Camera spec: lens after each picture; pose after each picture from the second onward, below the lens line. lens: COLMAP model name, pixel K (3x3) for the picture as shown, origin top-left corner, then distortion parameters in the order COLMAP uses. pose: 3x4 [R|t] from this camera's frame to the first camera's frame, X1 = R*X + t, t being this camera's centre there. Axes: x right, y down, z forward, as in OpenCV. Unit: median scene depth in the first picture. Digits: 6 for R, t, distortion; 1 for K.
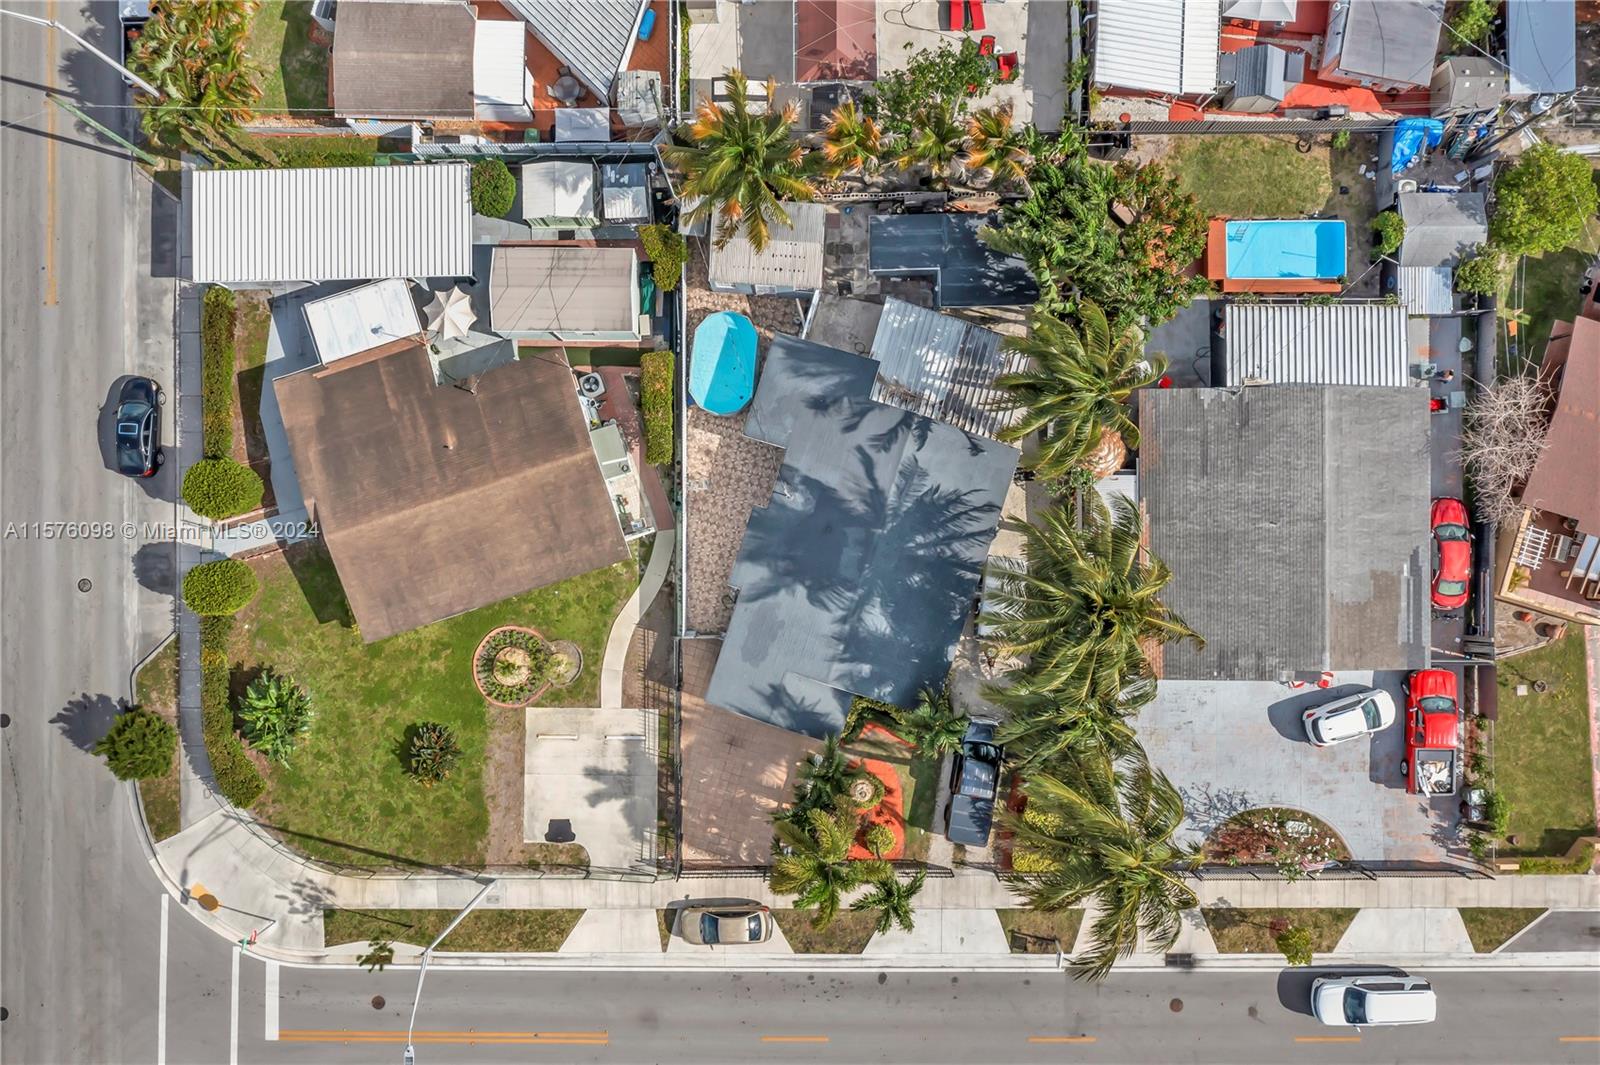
lens RADIAL K [[1316.0, 0, 800.0], [0, 1316.0, 532.5], [0, 0, 1]] dist [0.001447, -0.011936]
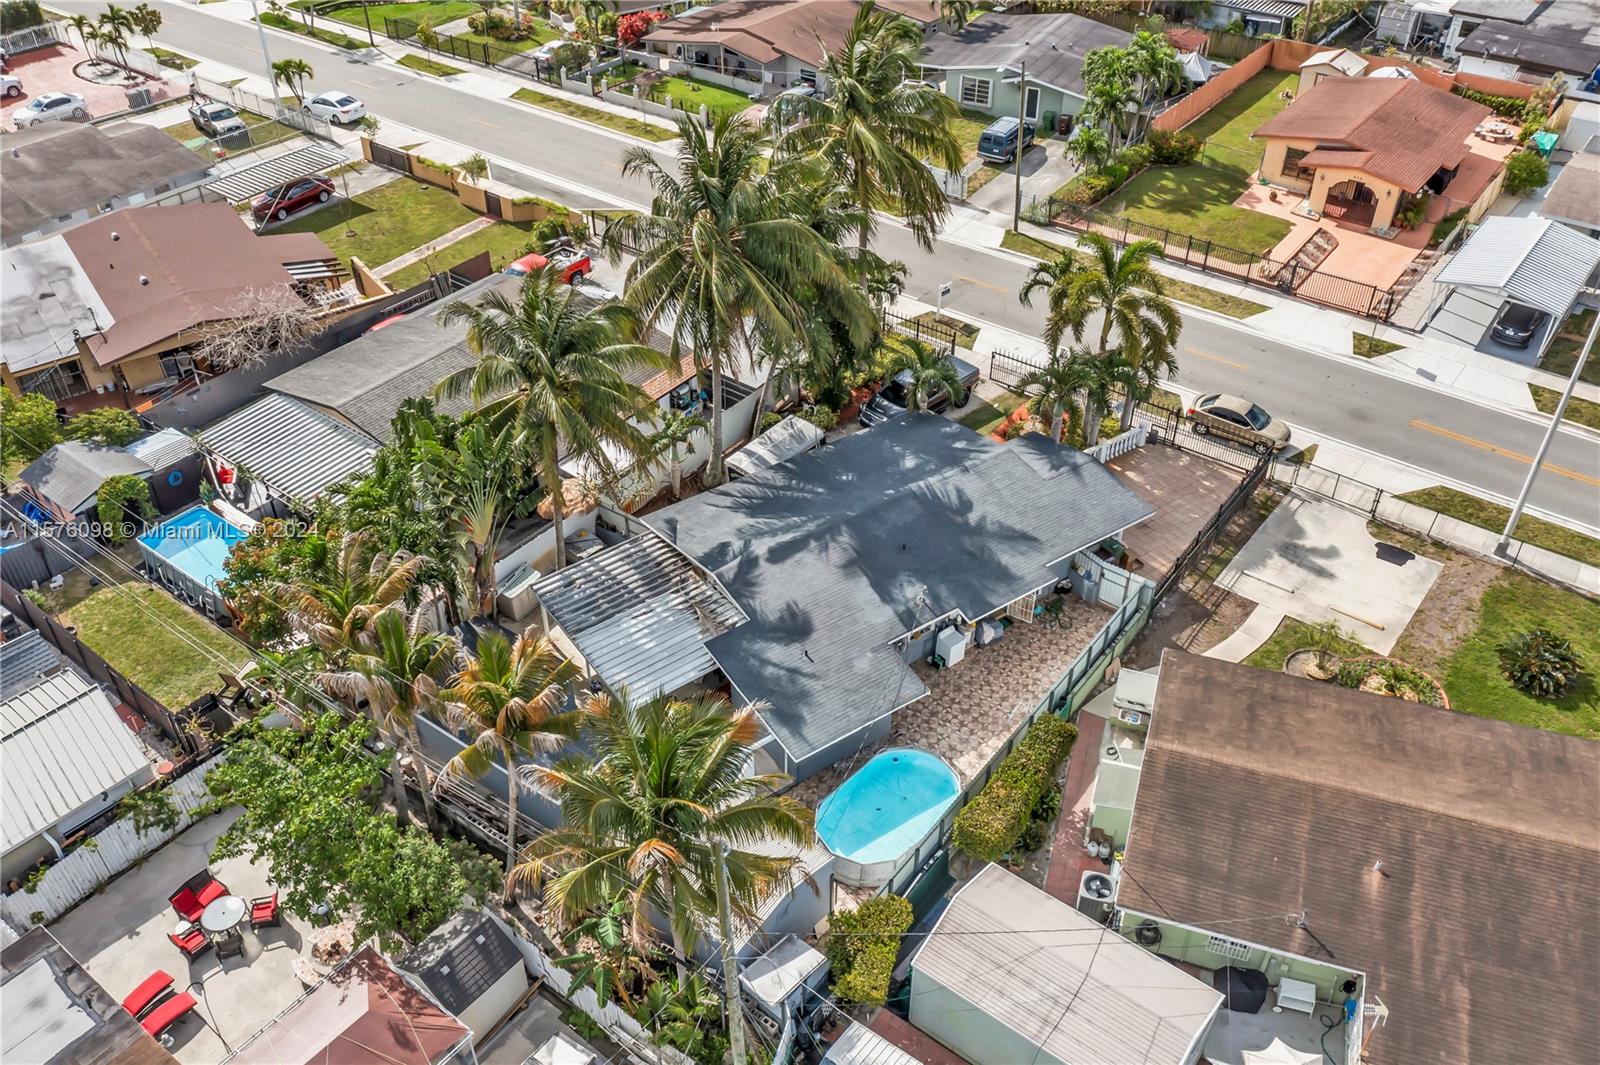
lens RADIAL K [[1316.0, 0, 800.0], [0, 1316.0, 532.5], [0, 0, 1]] dist [0.001447, -0.011936]
pose [[-0.796279, -0.361725, 0.484866, -0.278010], [0.604883, -0.466107, 0.645648, -0.493823], [-0.007548, 0.807403, 0.589953, 0.527235]]
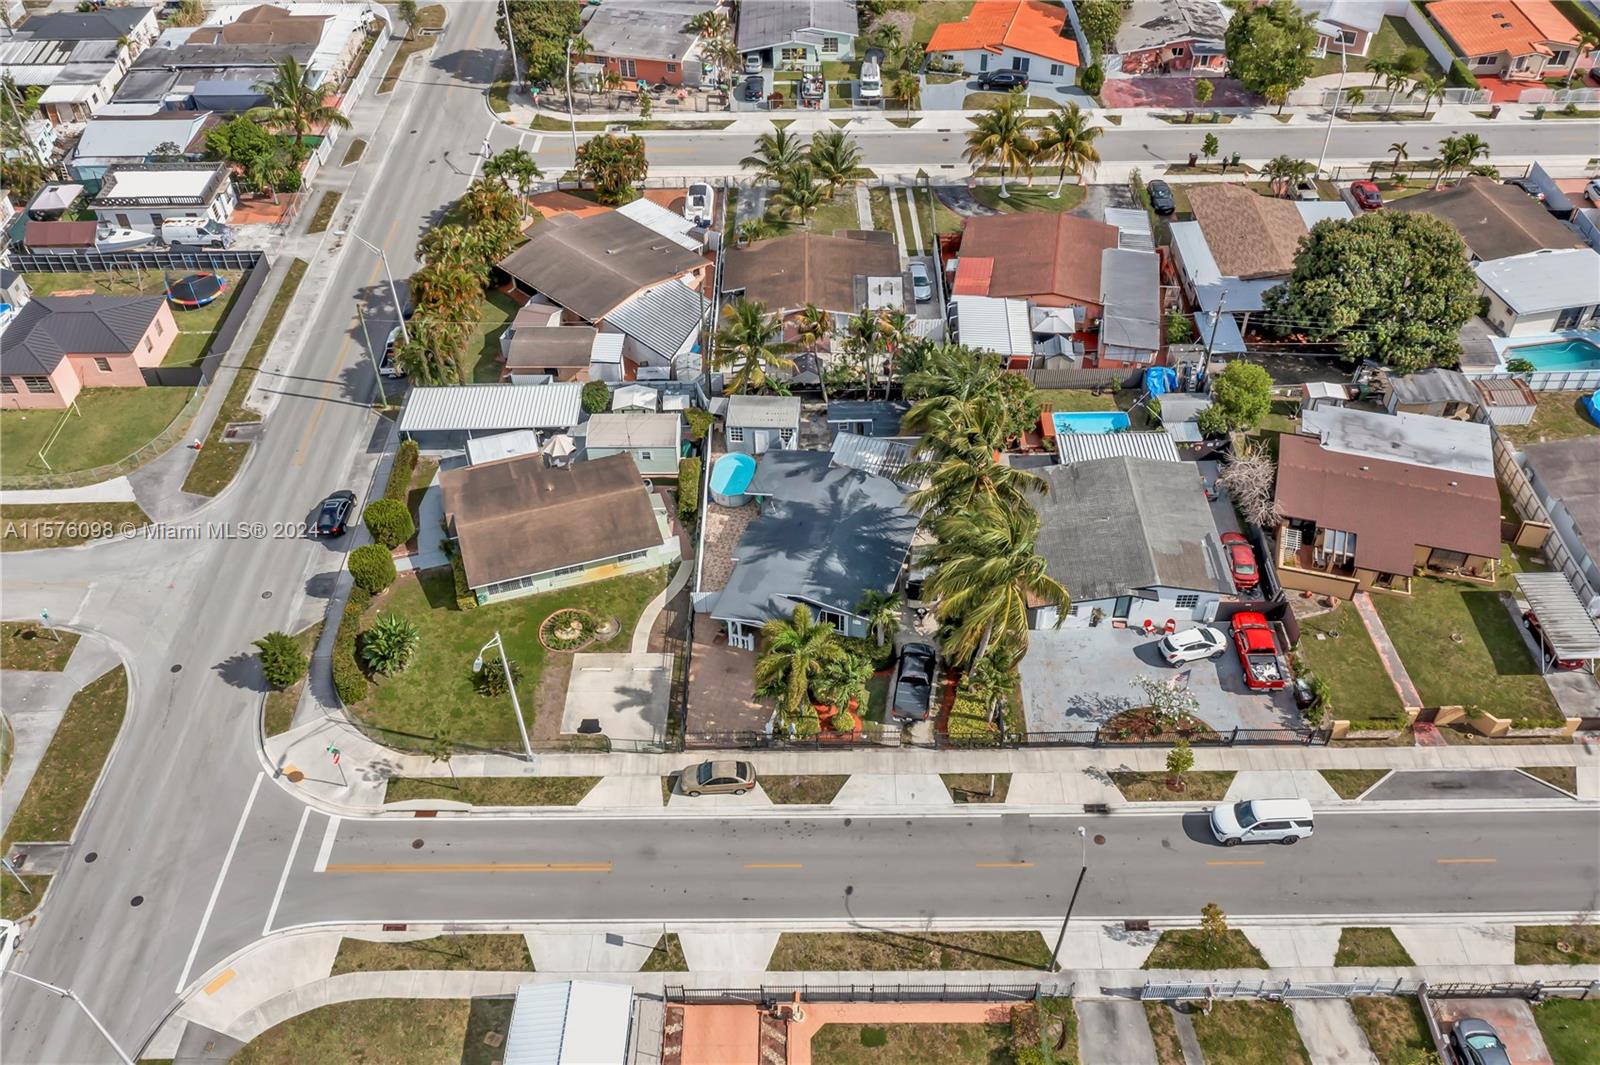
lens RADIAL K [[1316.0, 0, 800.0], [0, 1316.0, 532.5], [0, 0, 1]] dist [0.001447, -0.011936]
pose [[0.999977, -0.003453, -0.005912, 0.027576], [-0.001794, 0.701251, -0.712913, 0.999348], [0.006608, 0.712906, 0.701228, -0.017335]]
